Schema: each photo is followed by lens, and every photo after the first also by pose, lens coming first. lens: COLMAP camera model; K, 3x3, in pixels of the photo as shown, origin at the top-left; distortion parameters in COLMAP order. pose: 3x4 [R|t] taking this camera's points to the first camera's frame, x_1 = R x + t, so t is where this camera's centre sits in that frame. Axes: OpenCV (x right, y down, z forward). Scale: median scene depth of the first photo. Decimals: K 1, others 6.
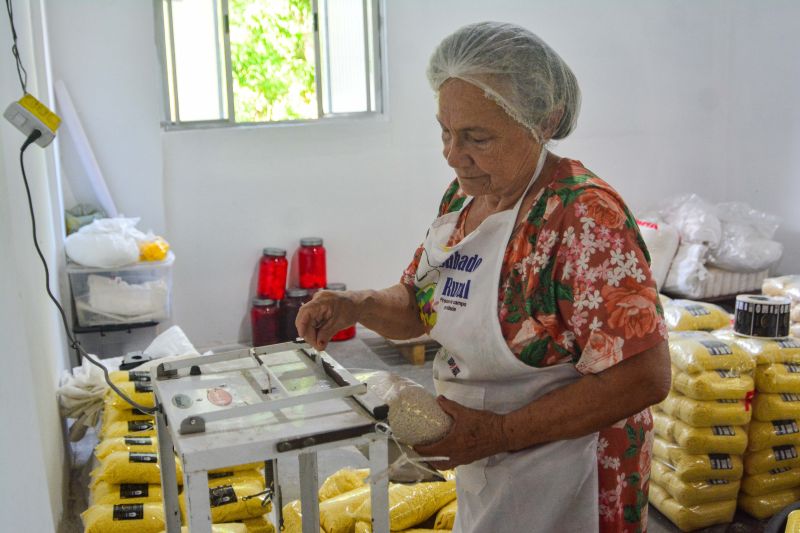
lens RADIAL K [[797.7, 0, 386.1], [0, 797.7, 266.7], [0, 0, 1]] dist [-0.165665, 0.111089]
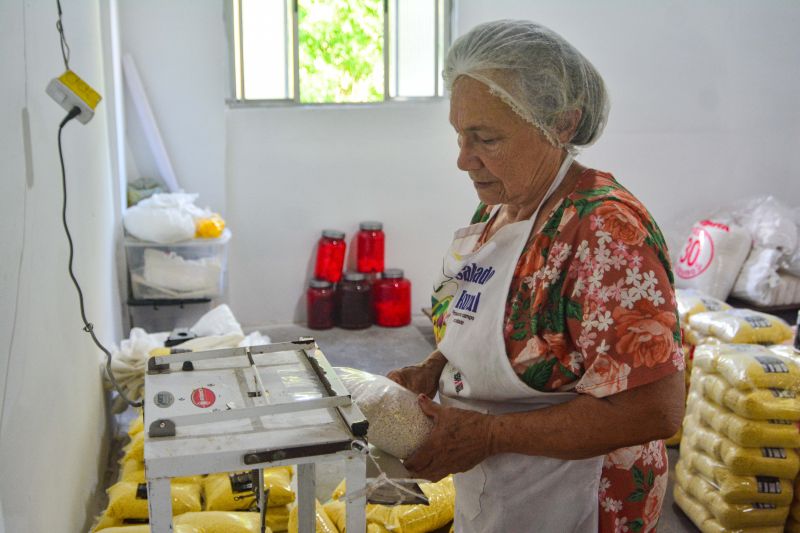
lens RADIAL K [[792.4, 0, 391.2], [0, 792.4, 266.9], [0, 0, 1]] dist [-0.156952, 0.110810]
pose [[0.994233, 0.055382, -0.091833, 0.041989], [-0.053063, 0.998212, 0.027513, -0.014465], [0.093193, -0.022481, 0.995394, 0.030430]]
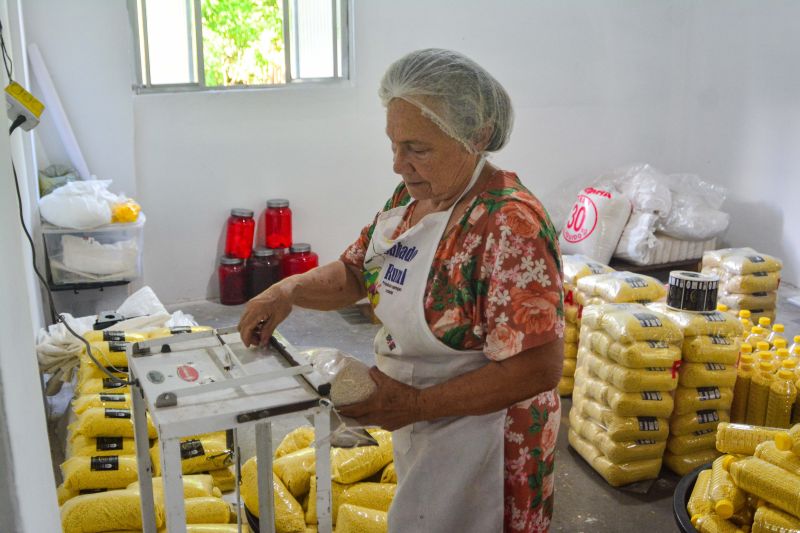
lens RADIAL K [[797.7, 0, 386.1], [0, 797.7, 266.7], [0, 0, 1]] dist [-0.165665, 0.111089]
pose [[0.999098, 0.017407, 0.038736, 0.014337], [-0.019903, 0.997686, 0.065013, -0.032341], [-0.037515, -0.065726, 0.997132, -0.072192]]
